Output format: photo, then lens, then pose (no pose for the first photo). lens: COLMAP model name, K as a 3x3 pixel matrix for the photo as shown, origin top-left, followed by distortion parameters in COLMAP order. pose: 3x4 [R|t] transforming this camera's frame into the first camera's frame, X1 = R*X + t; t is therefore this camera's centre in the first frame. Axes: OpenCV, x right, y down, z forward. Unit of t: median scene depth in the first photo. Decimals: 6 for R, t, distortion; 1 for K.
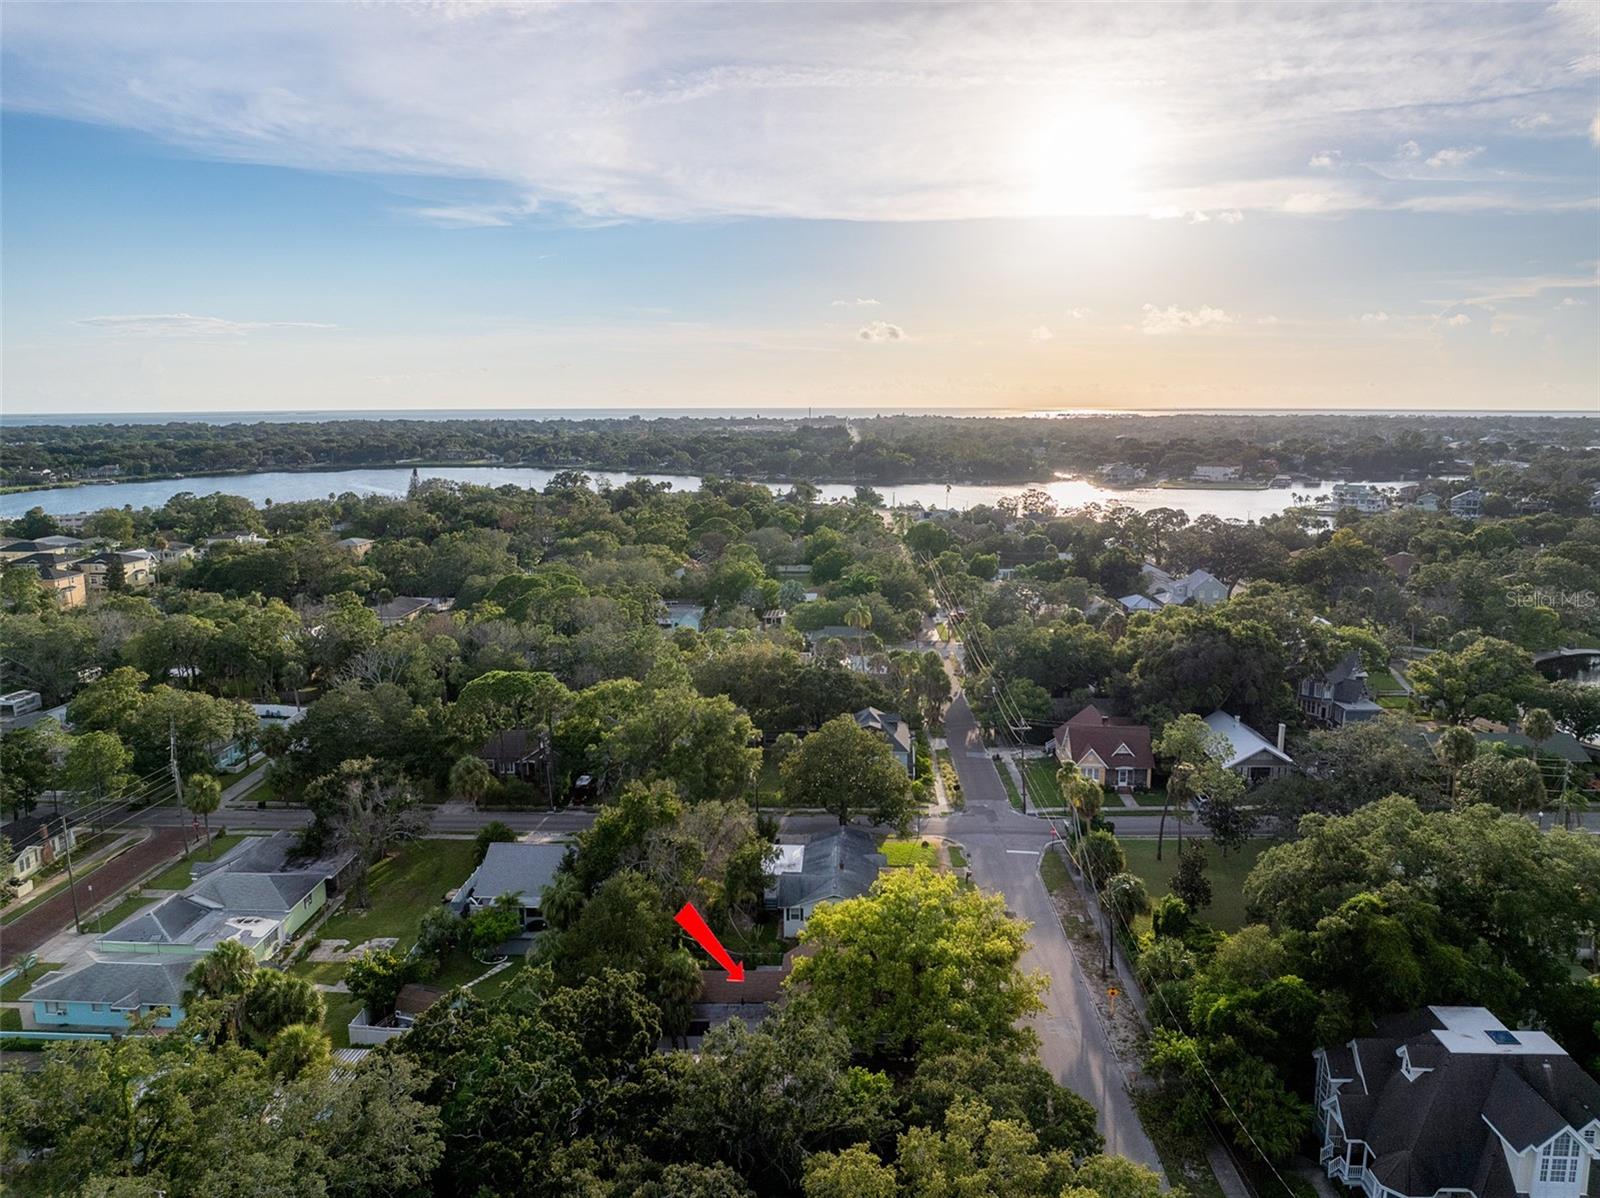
lens RADIAL K [[1131.4, 0, 800.2], [0, 1131.4, 600.6], [0, 0, 1]] dist [-0.033855, -0.002816]
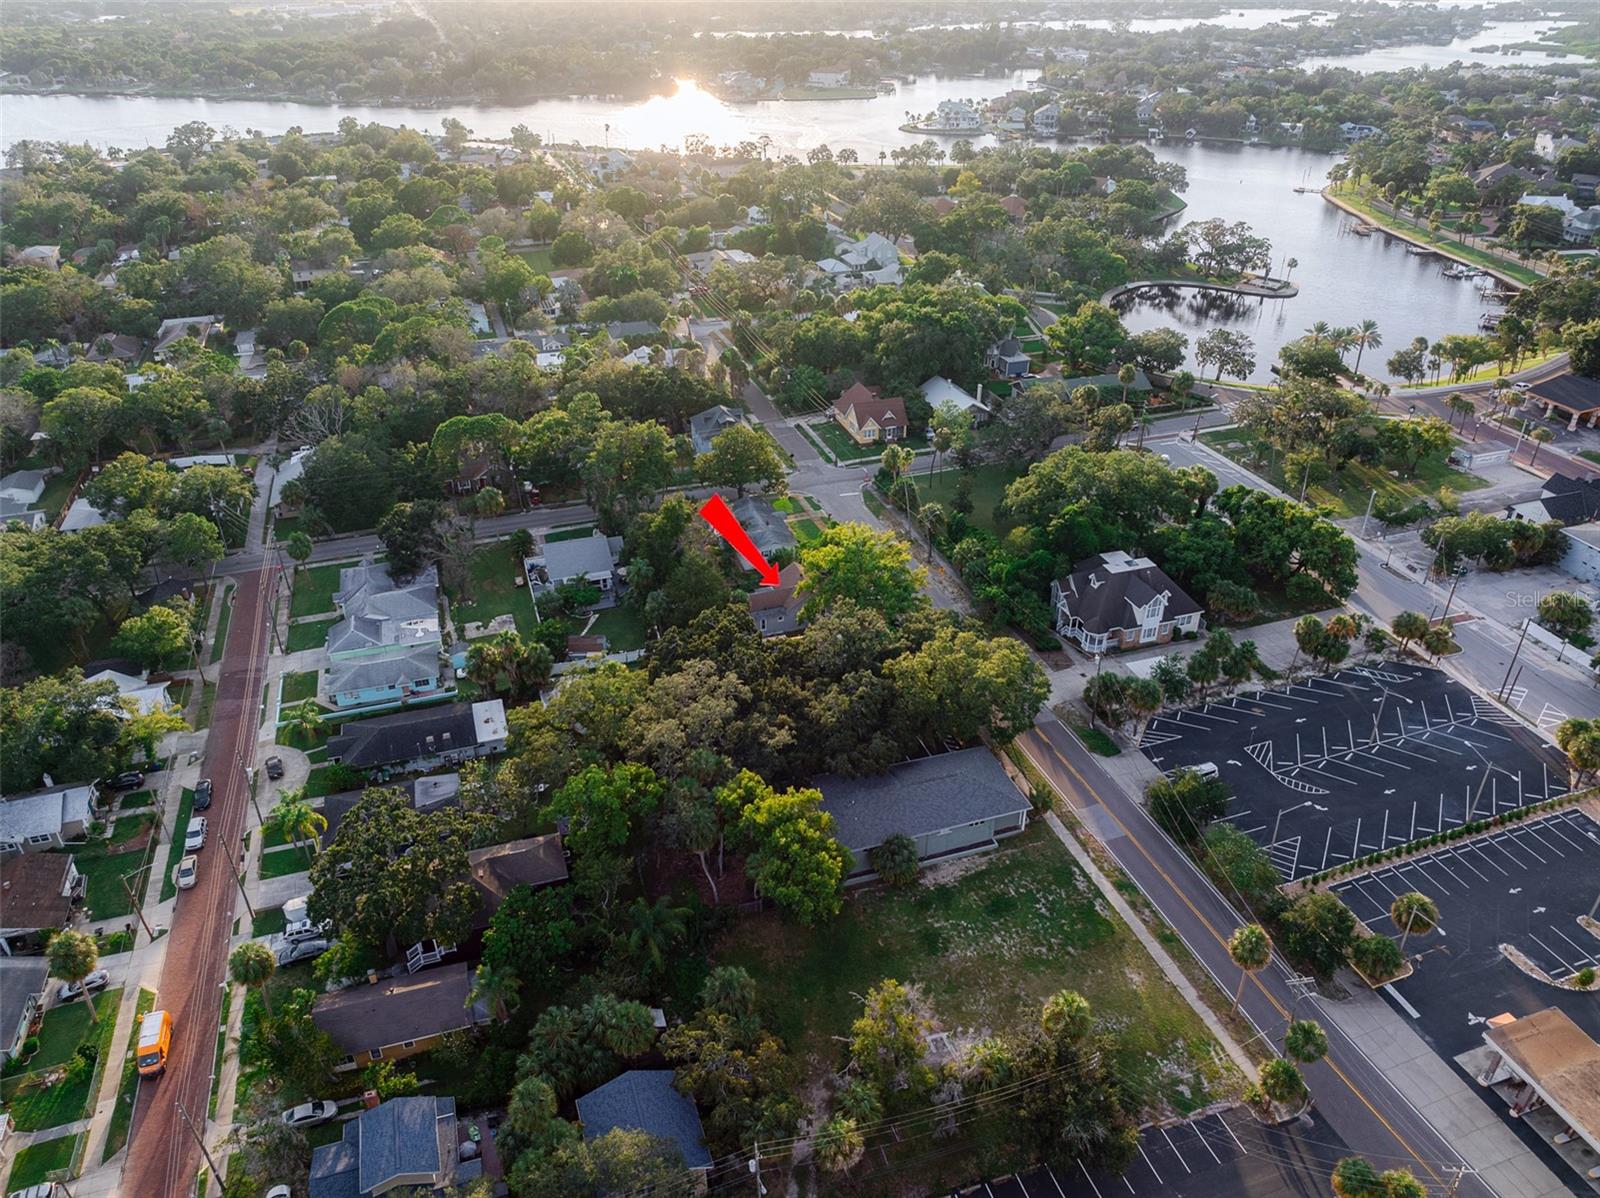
lens RADIAL K [[1131.4, 0, 801.0], [0, 1131.4, 595.9], [0, 0, 1]] dist [-0.033855, -0.002816]
pose [[0.934861, -0.177468, 0.307475, -0.394771], [0.060454, 0.933020, 0.354710, -0.220737], [-0.349830, -0.313016, 0.882972, -0.448493]]
